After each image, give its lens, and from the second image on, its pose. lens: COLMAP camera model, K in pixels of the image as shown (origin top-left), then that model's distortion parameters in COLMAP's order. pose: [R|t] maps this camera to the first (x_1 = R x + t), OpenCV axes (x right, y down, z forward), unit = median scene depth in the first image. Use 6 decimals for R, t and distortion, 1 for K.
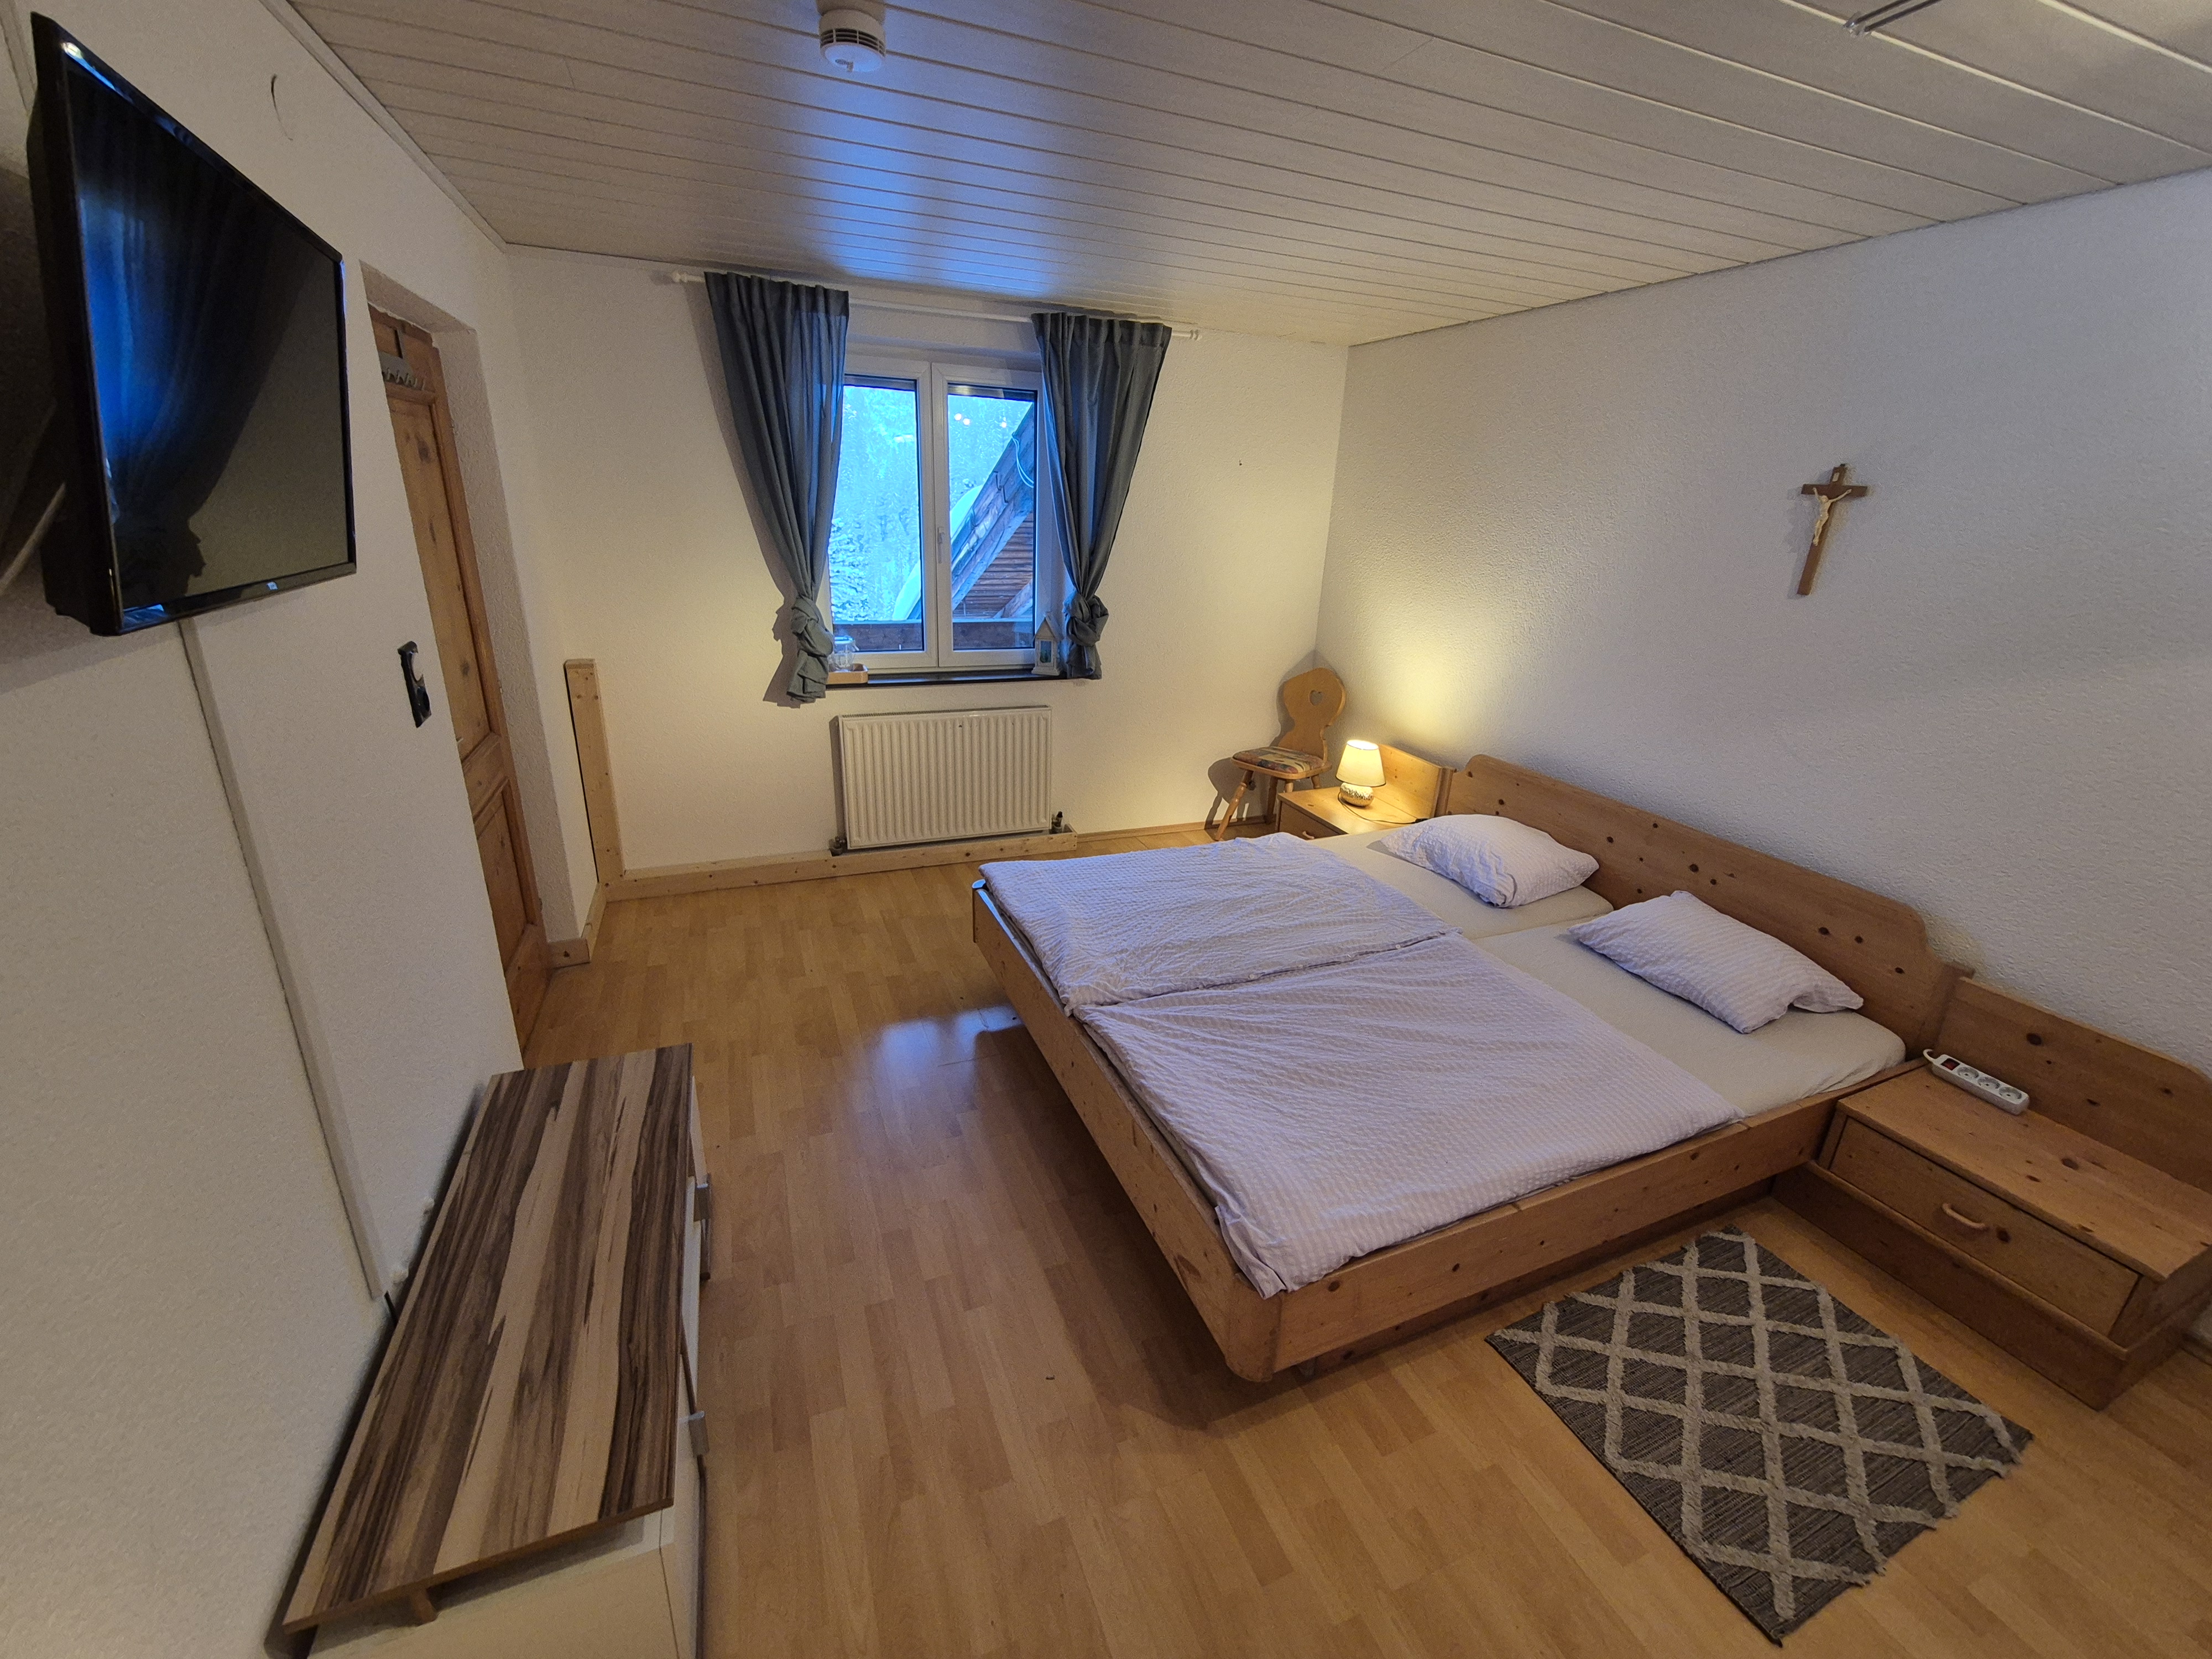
lens RADIAL K [[915.3, 0, 1122.3], [0, 915.3, 821.0], [0, 0, 1]] dist [-0.000905, 0.002097]
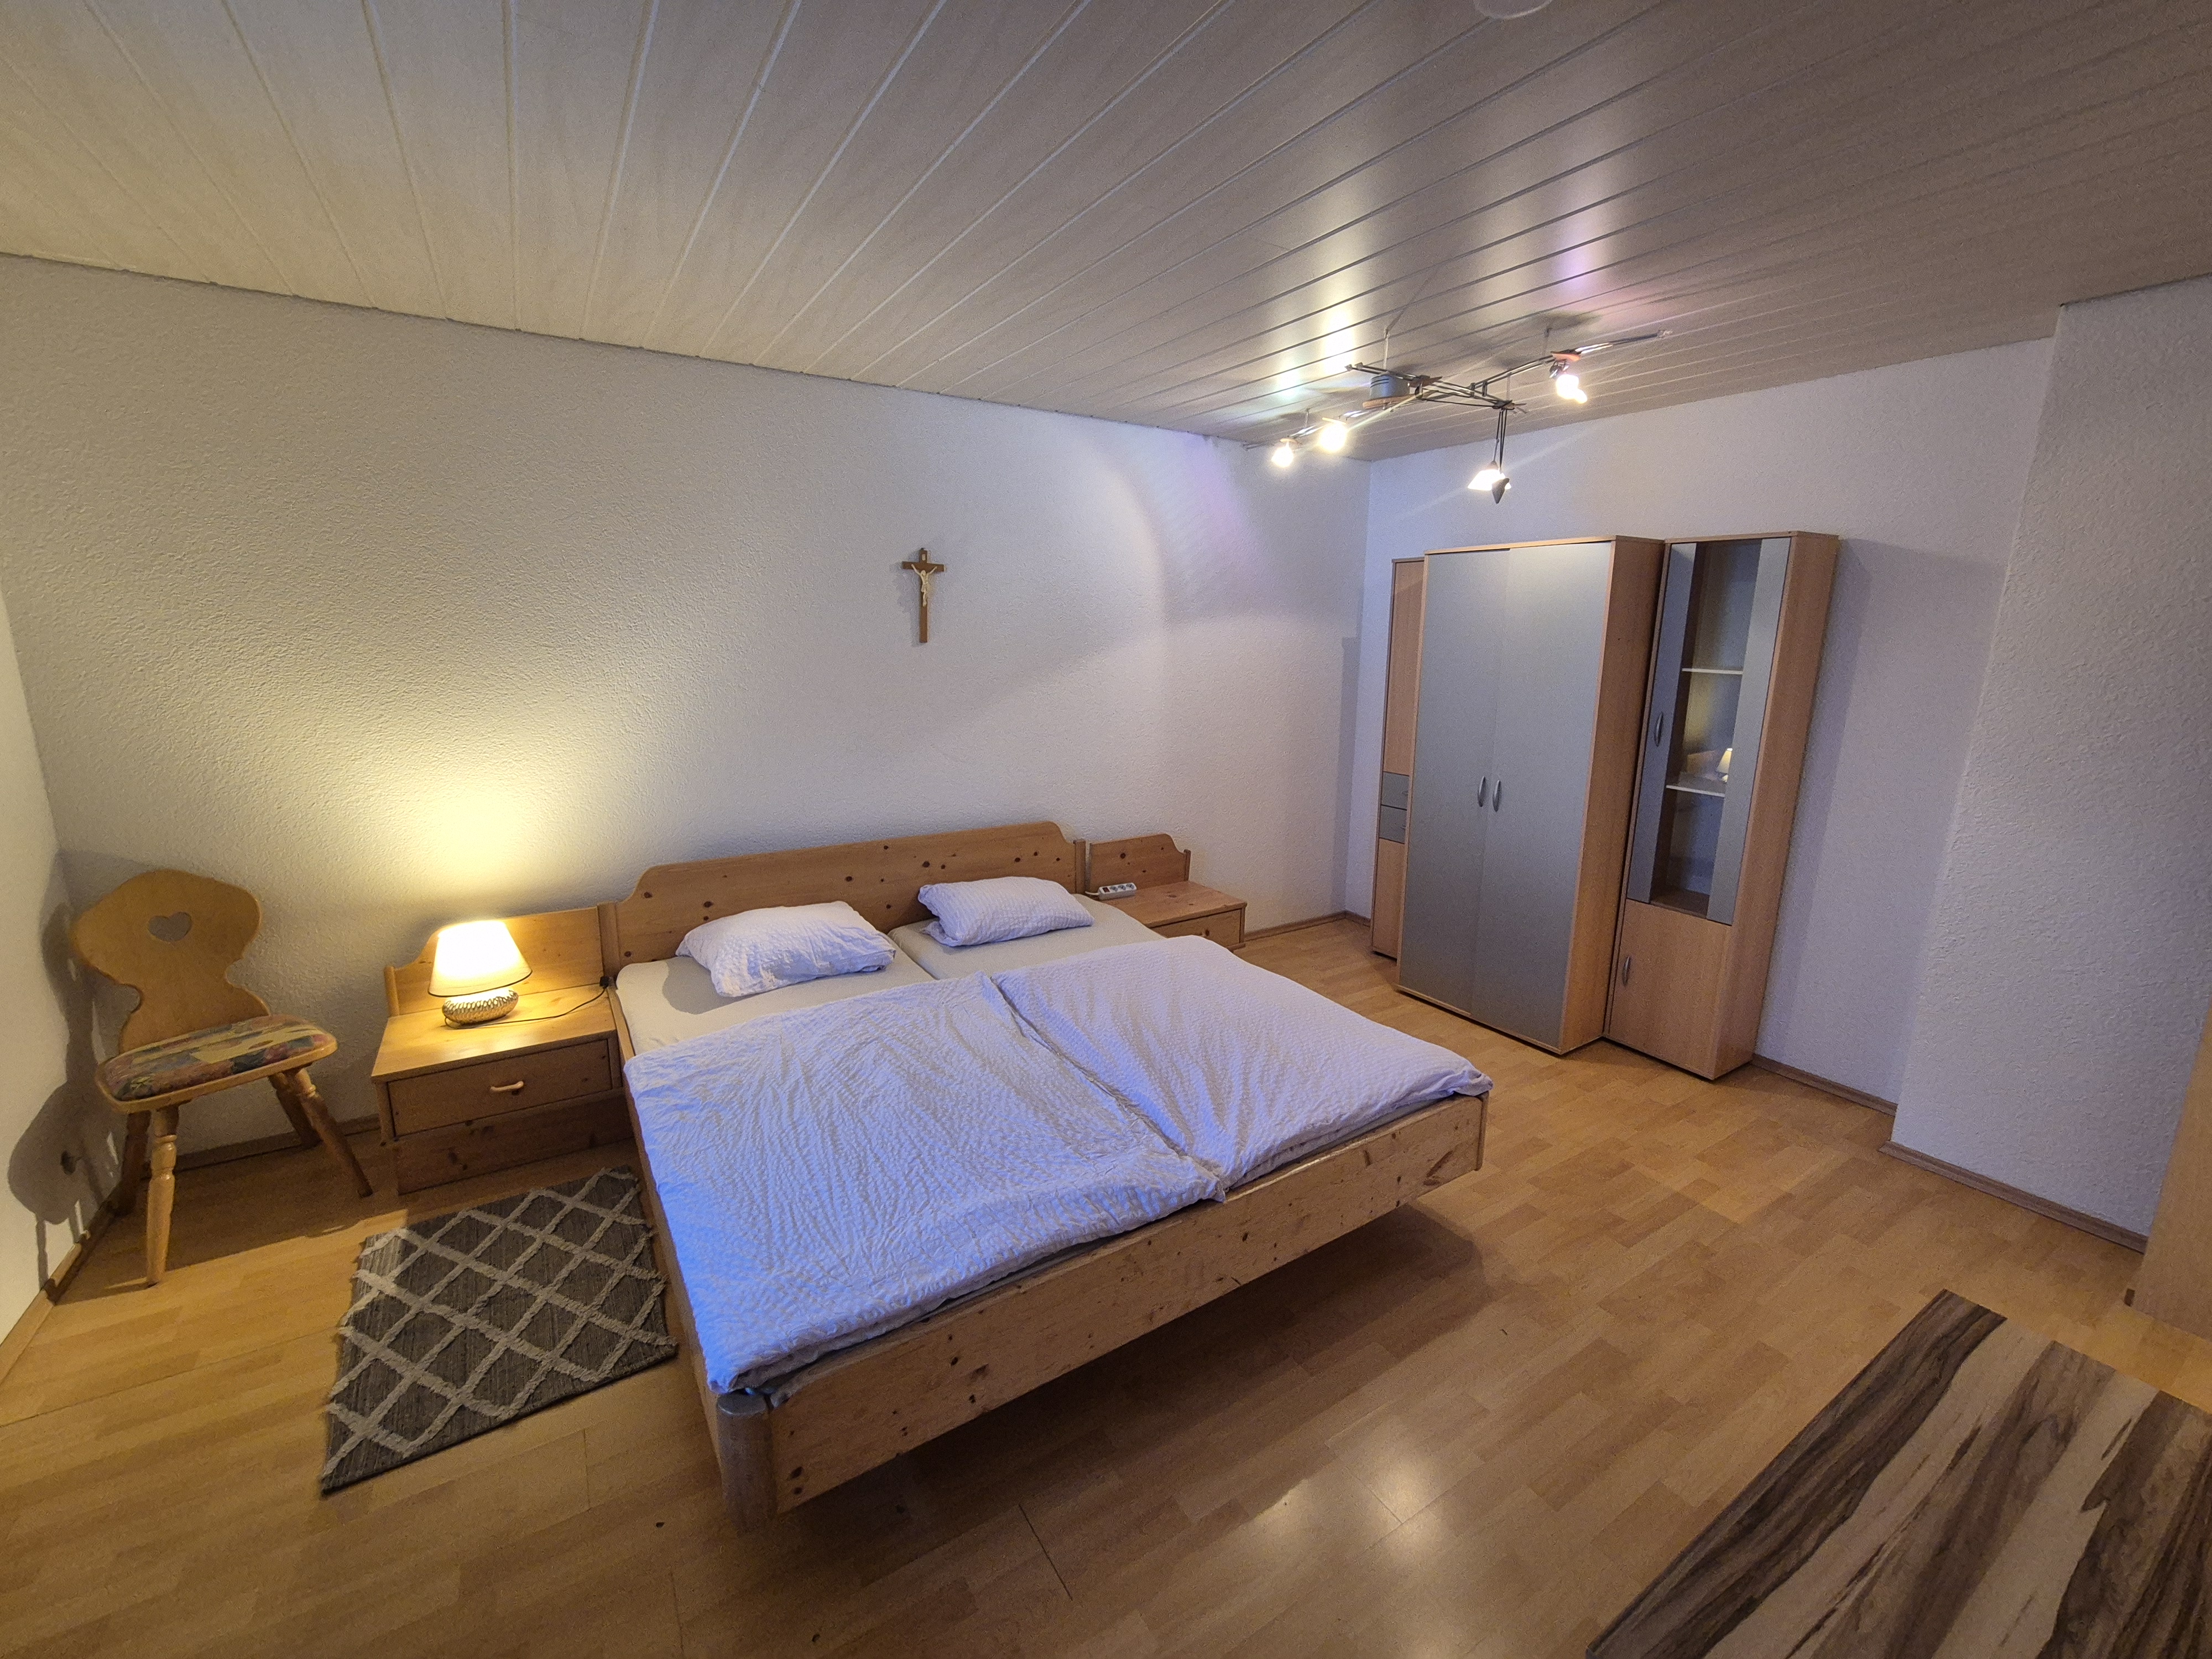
lens RADIAL K [[915.3, 0, 1118.2], [0, 915.3, 823.5], [0, 0, 1]] dist [-0.000905, 0.002097]
pose [[-0.172419, -0.247786, 0.953349, -0.764788], [0.310847, 0.904700, 0.291361, -0.363491], [-0.934690, 0.346582, -0.078964, 1.094336]]
